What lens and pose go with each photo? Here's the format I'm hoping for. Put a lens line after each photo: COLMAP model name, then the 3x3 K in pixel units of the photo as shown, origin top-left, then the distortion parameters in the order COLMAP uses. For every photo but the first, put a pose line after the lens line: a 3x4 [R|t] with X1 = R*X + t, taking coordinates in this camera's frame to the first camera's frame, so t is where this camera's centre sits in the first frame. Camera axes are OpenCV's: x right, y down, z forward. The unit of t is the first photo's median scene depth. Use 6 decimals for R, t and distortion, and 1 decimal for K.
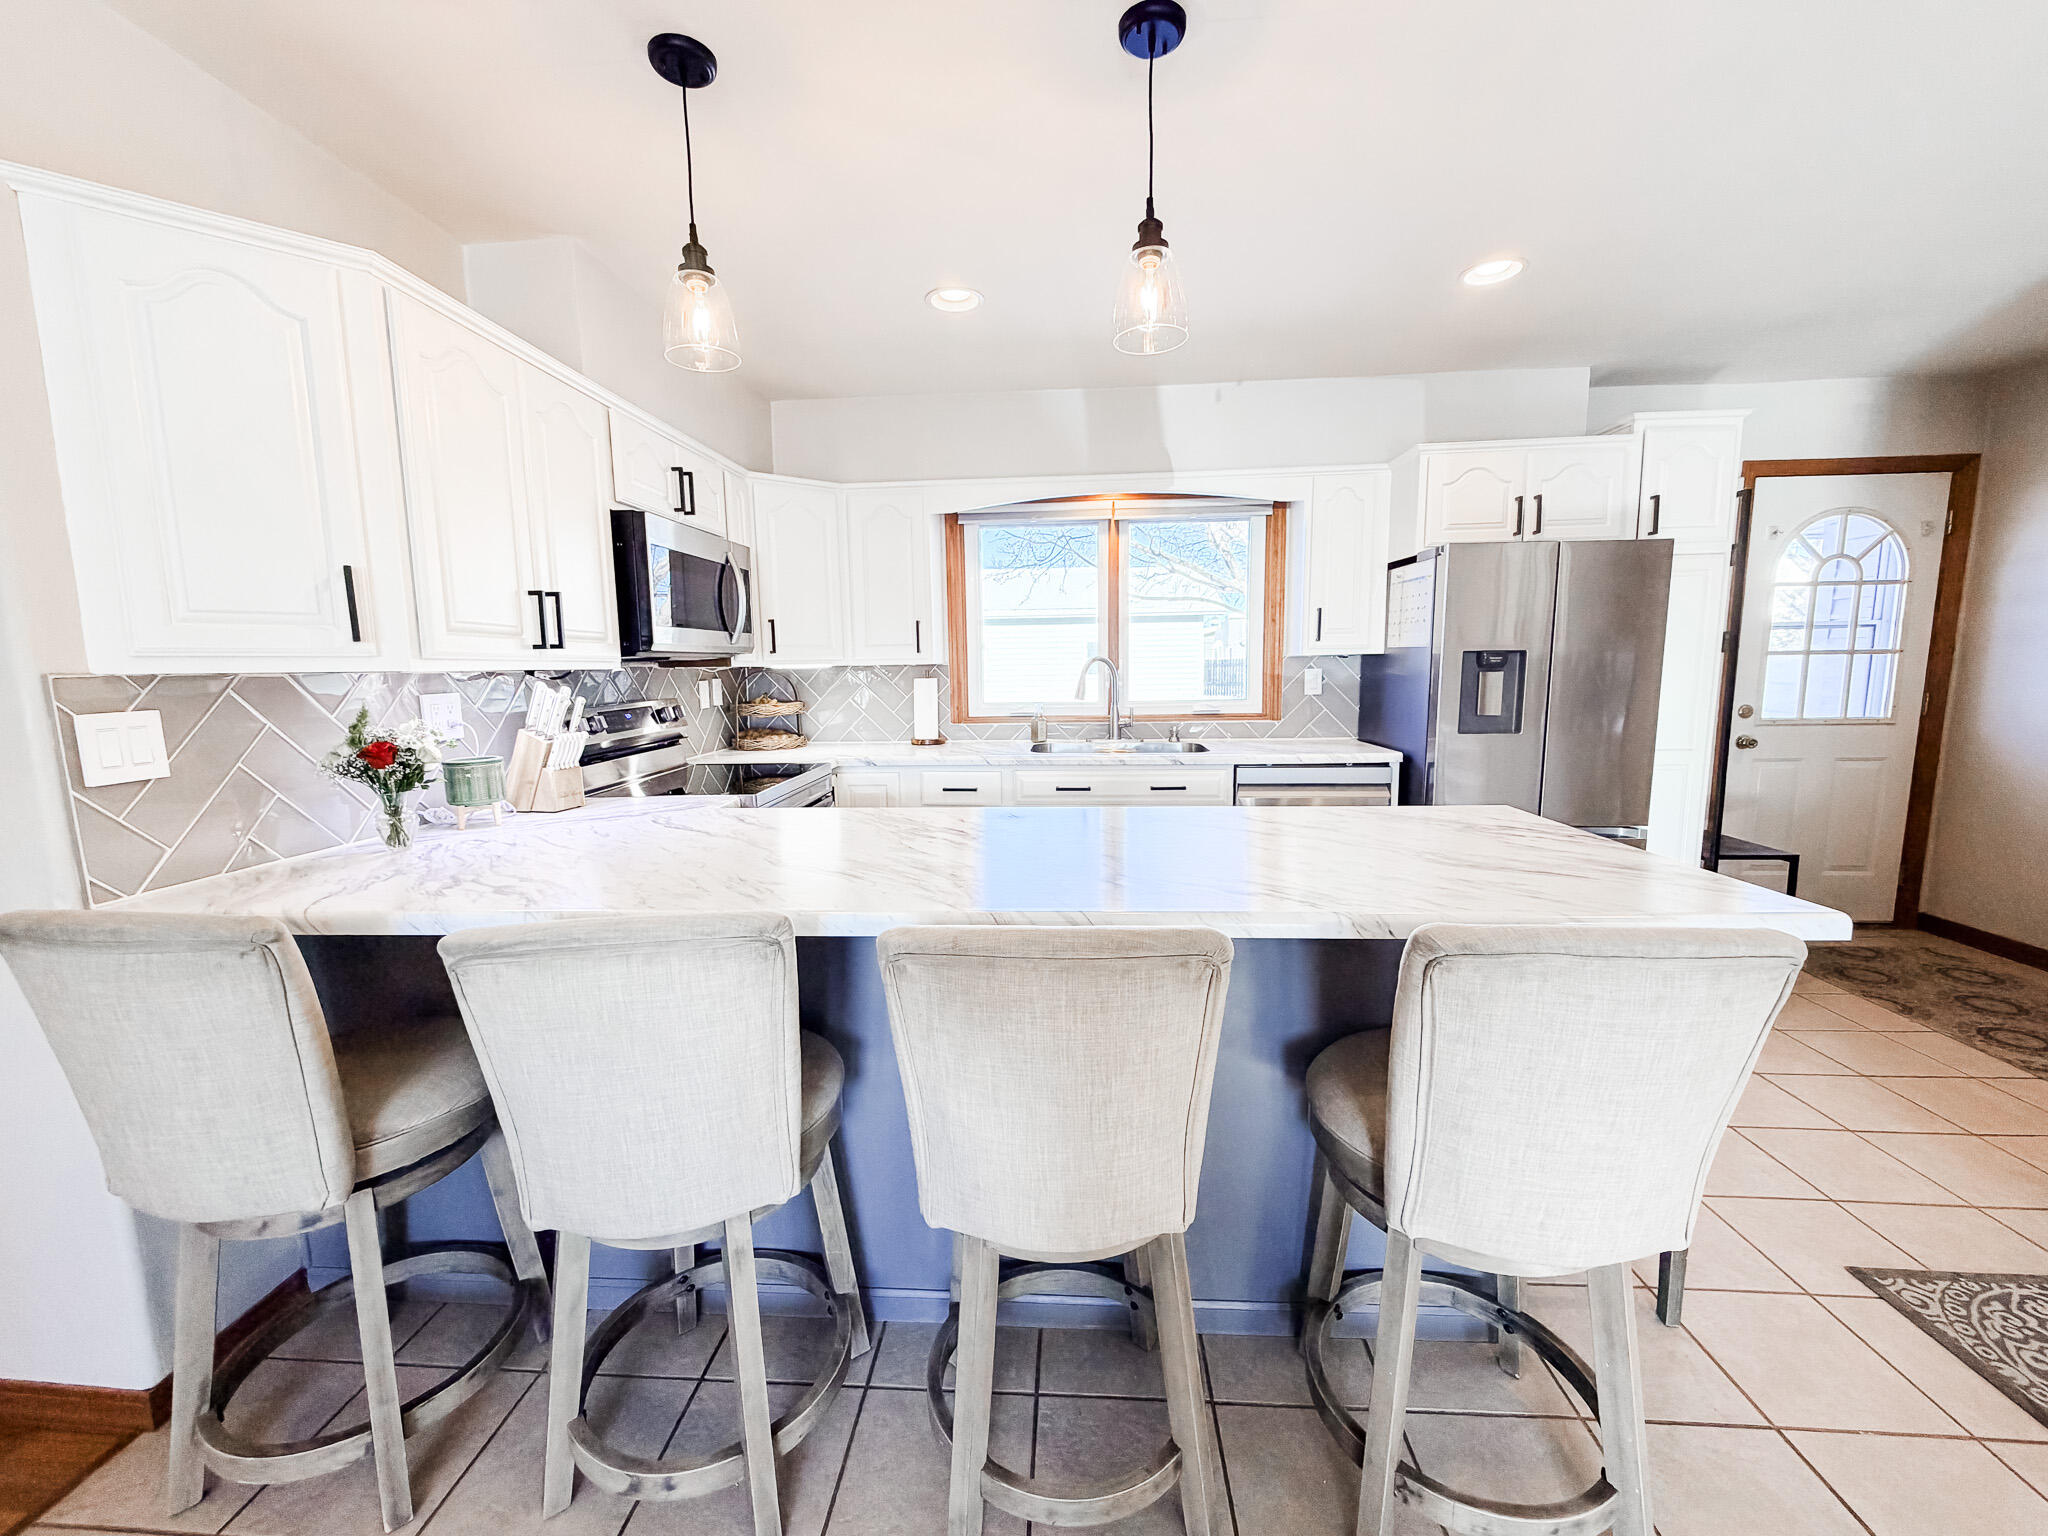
lens RADIAL K [[818.2, 0, 1024.8], [0, 818.2, 770.9], [0, 0, 1]] dist [0.000548, -0.000032]
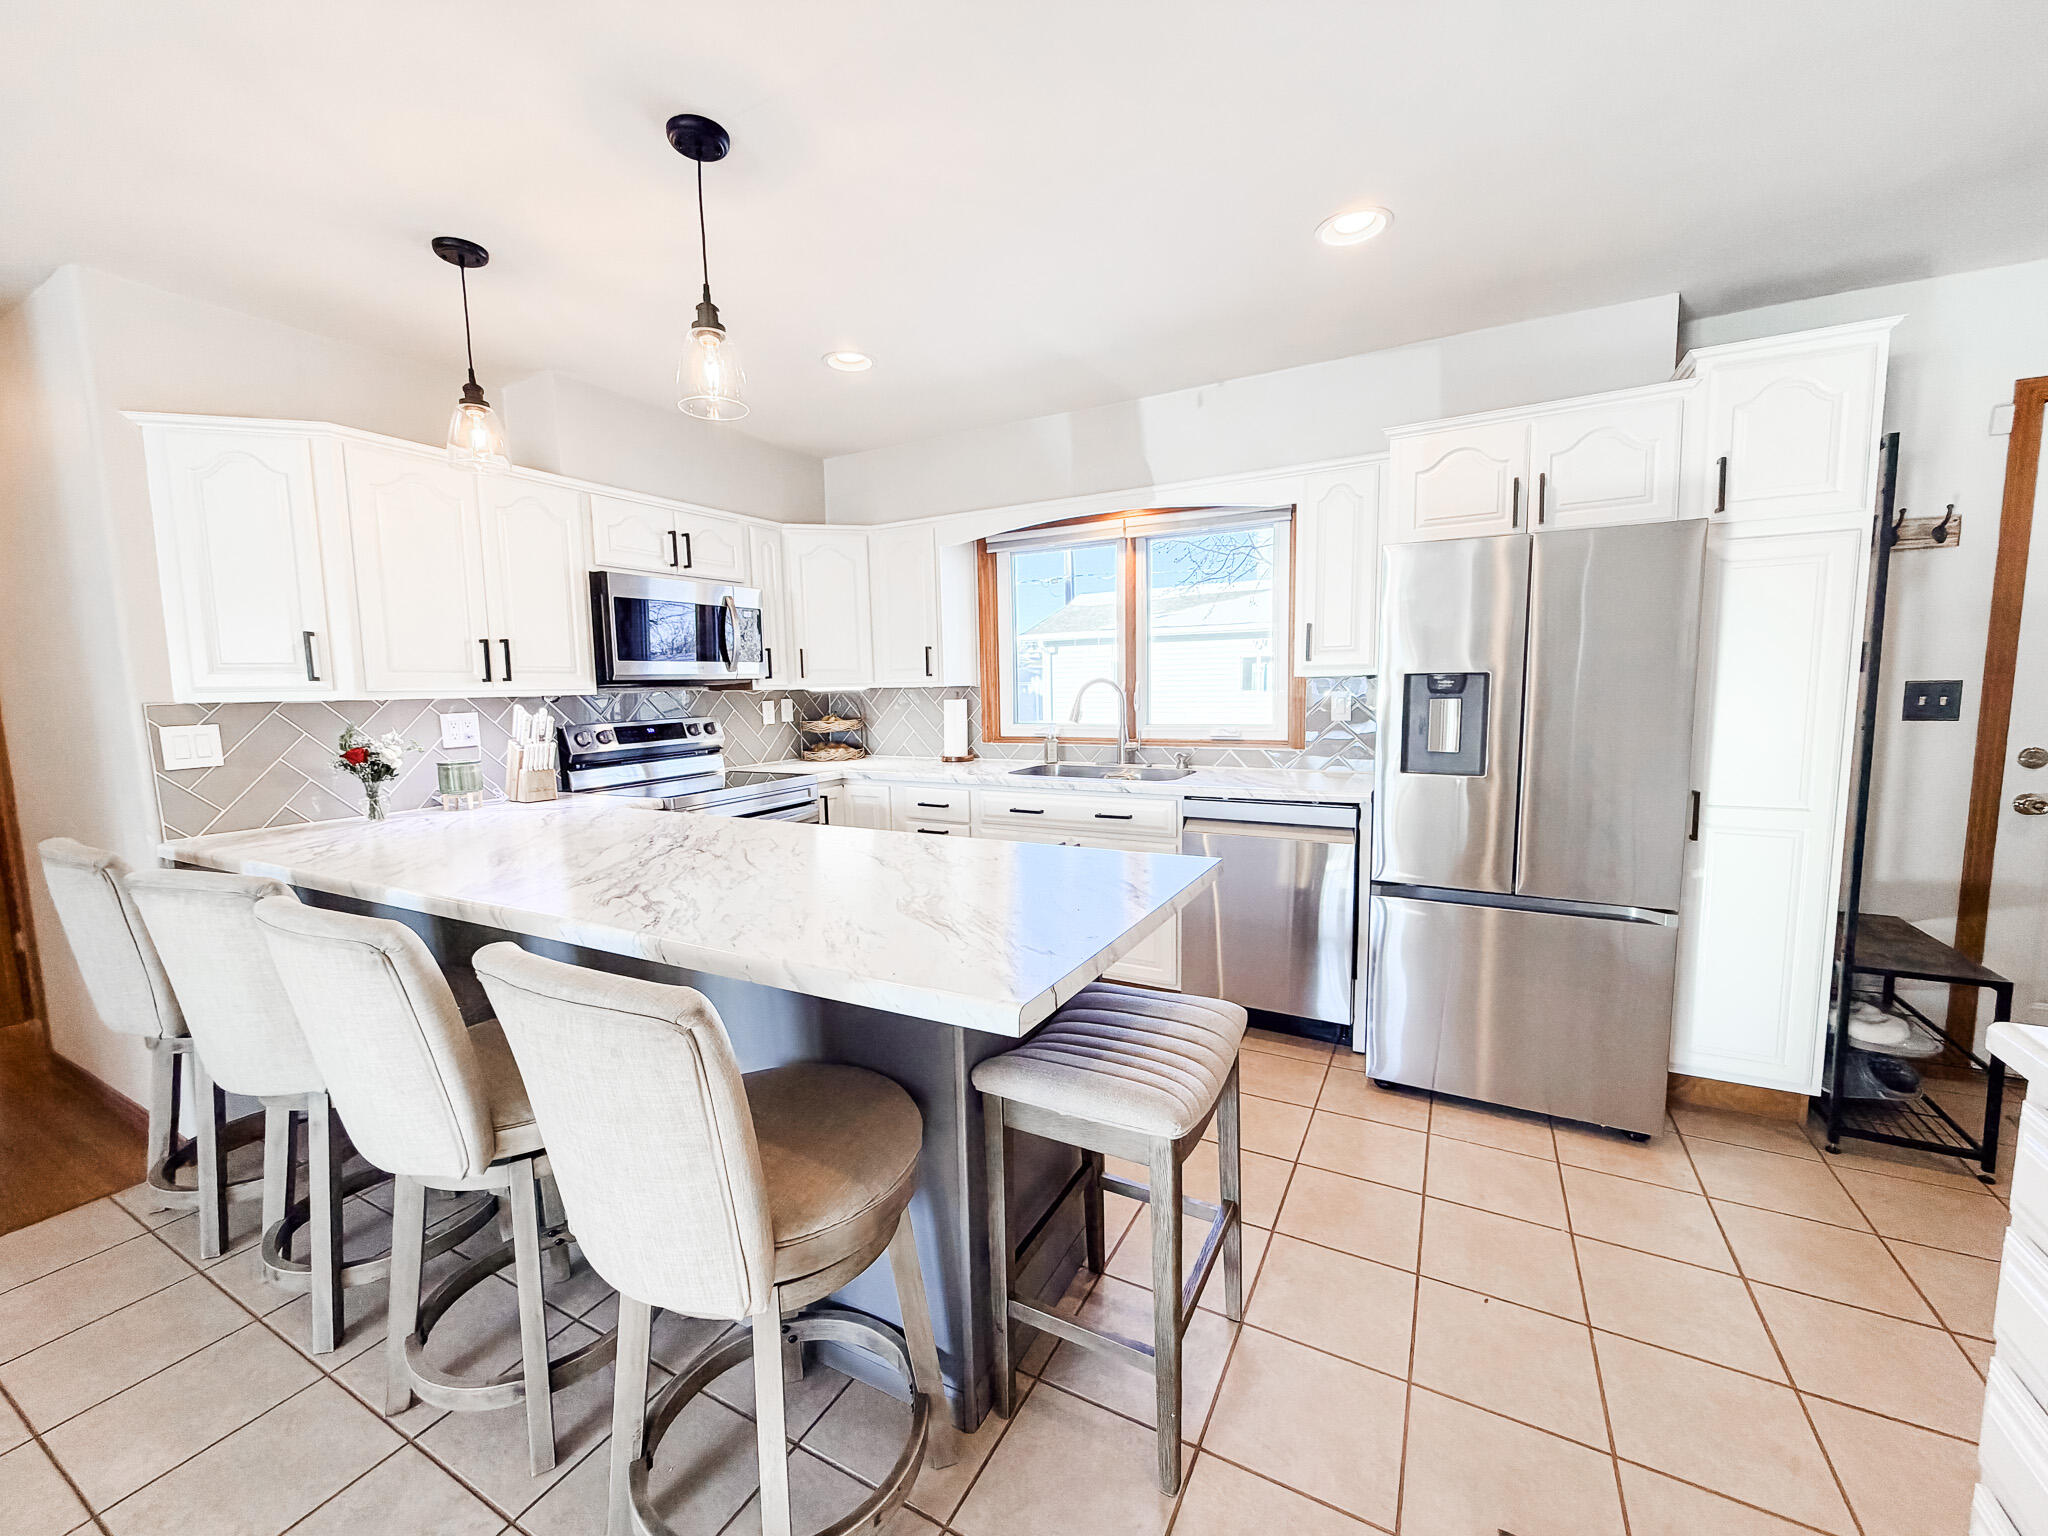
lens RADIAL K [[818.2, 0, 1022.4], [0, 818.2, 772.0], [0, 0, 1]] dist [0.000548, -0.000032]
pose [[0.909325, 0.043093, -0.413849, 0.468042], [-0.048579, 0.998816, -0.002738, -0.023106], [0.413241, 0.022594, 0.910342, 0.078317]]
